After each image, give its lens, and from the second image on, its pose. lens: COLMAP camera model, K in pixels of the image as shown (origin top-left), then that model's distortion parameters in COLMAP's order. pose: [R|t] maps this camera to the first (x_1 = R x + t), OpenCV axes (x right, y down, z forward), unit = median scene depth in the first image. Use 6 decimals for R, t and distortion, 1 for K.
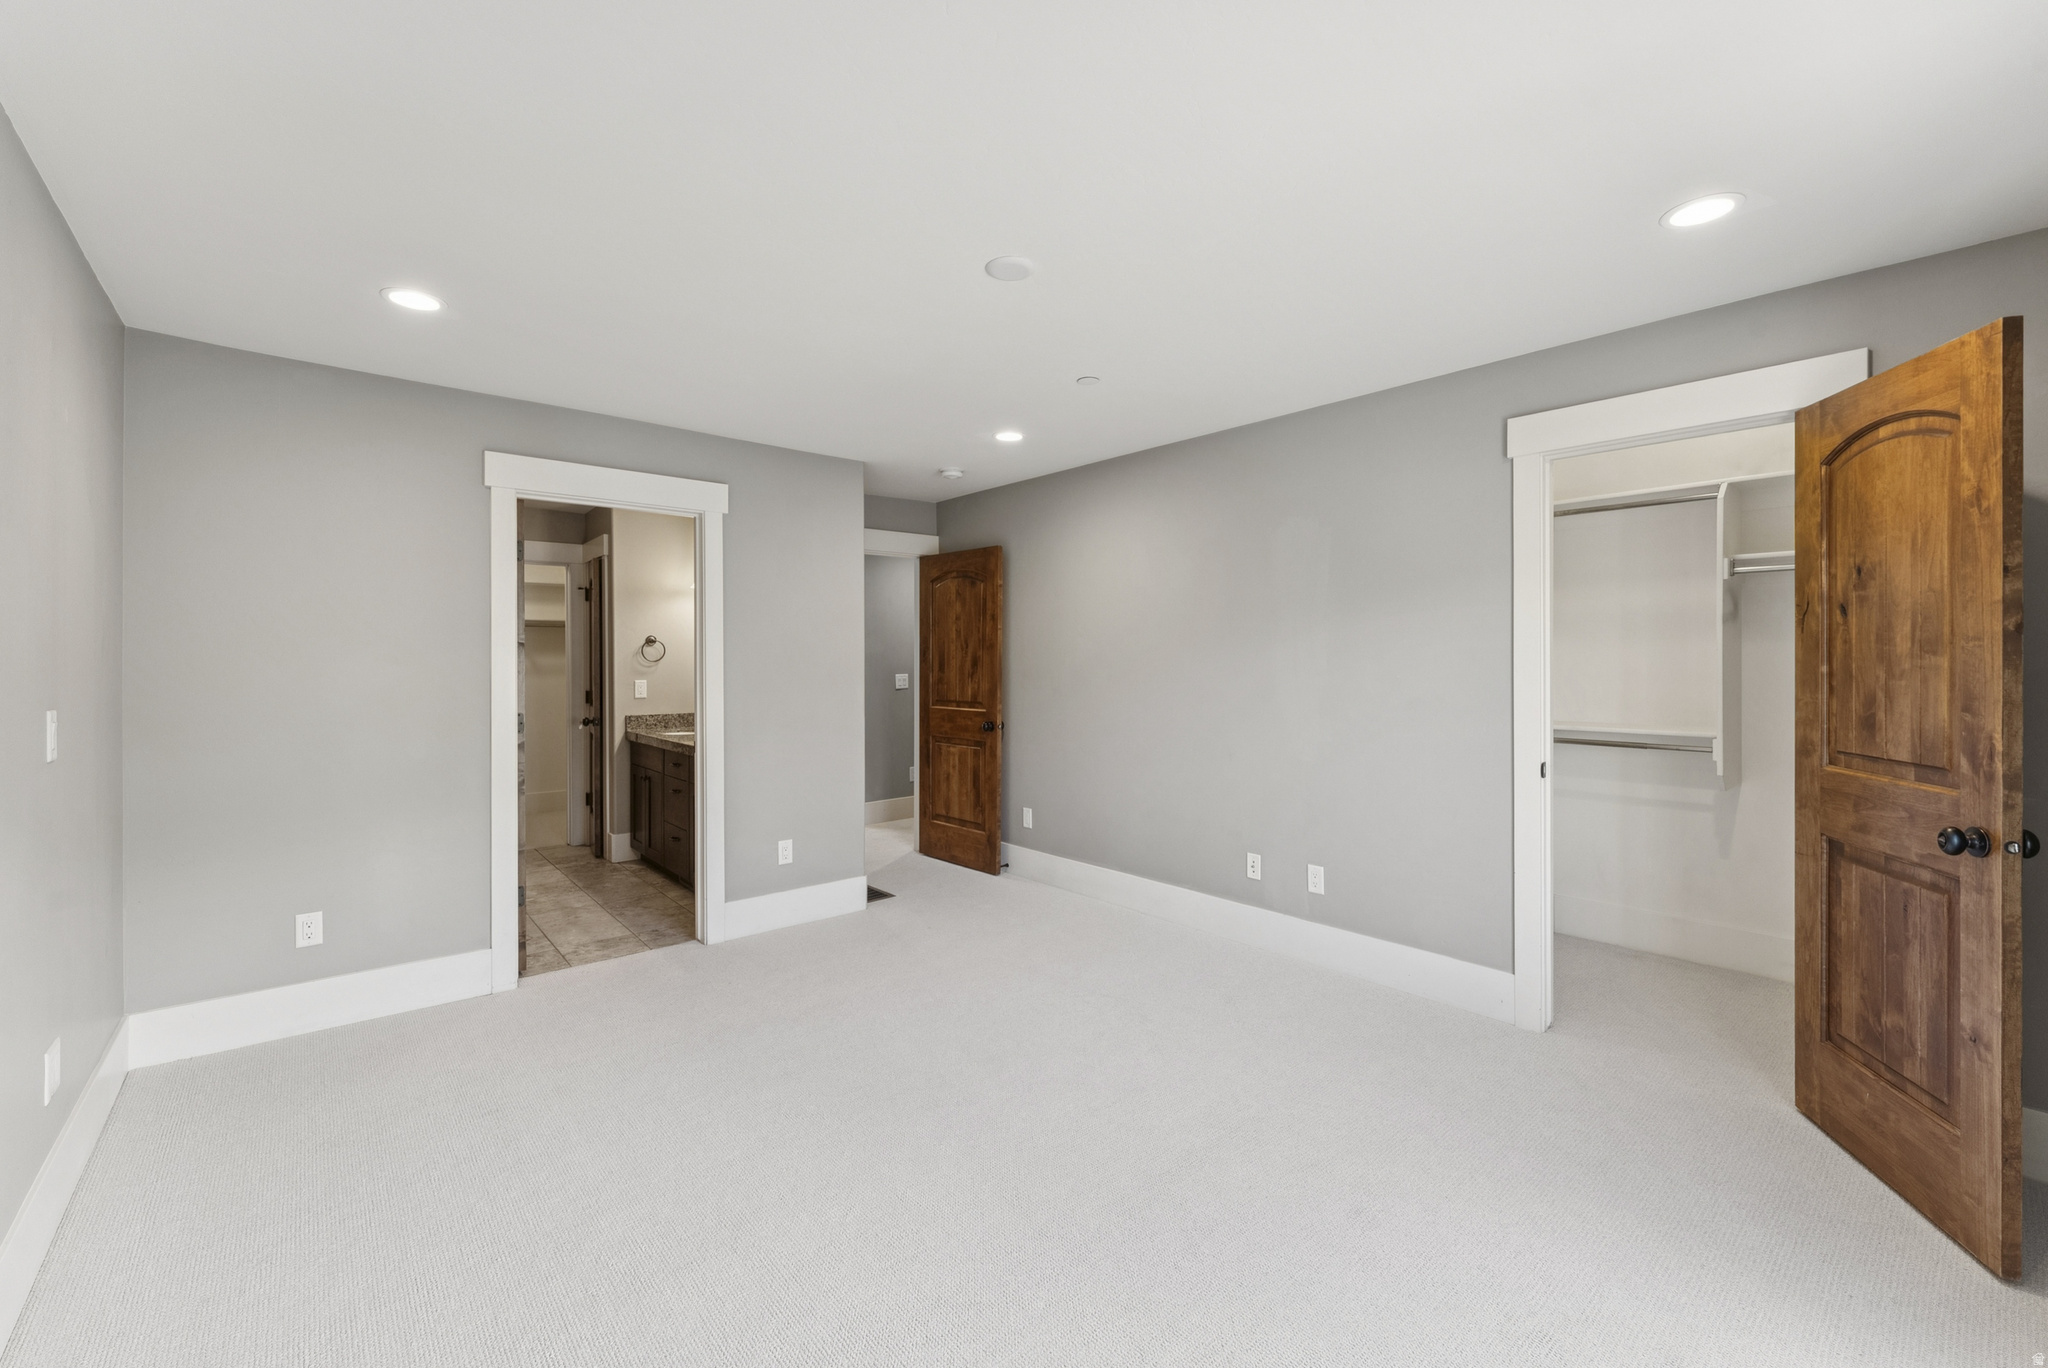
lens RADIAL K [[831.5, 0, 1019.1], [0, 831.5, 667.4], [0, 0, 1]] dist [-0.002671, 0.000566]
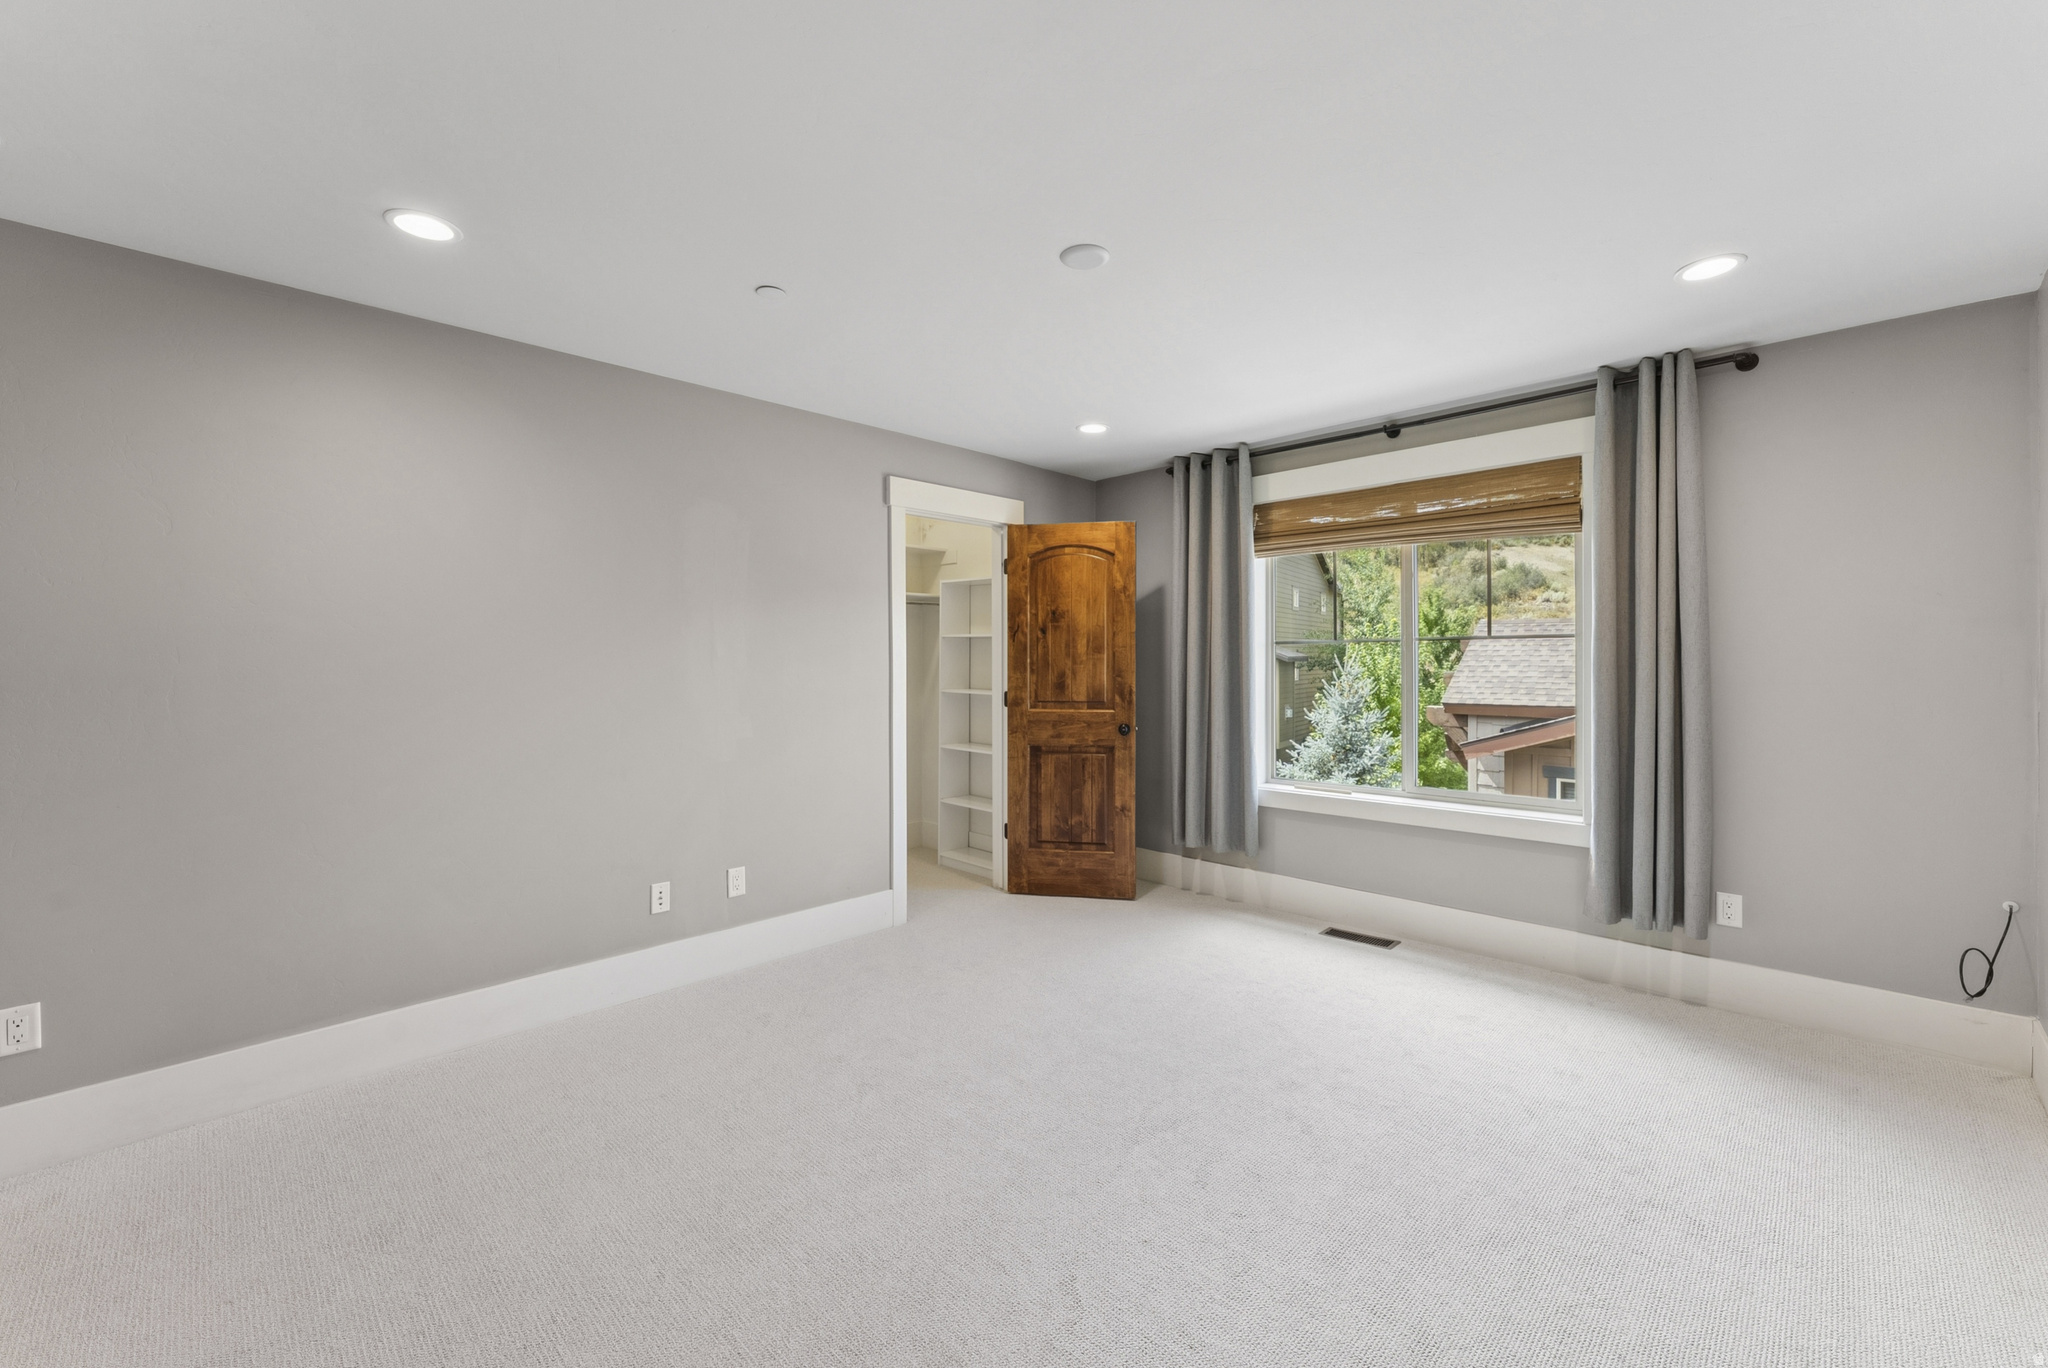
lens RADIAL K [[831.5, 0, 1031.0], [0, 831.5, 669.5], [0, 0, 1]] dist [-0.002671, 0.000566]
pose [[-0.078148, -0.012451, 0.996864, -1.125477], [0.013198, 0.999821, 0.013523, -0.003862], [-0.996854, 0.014213, -0.077969, 1.283585]]
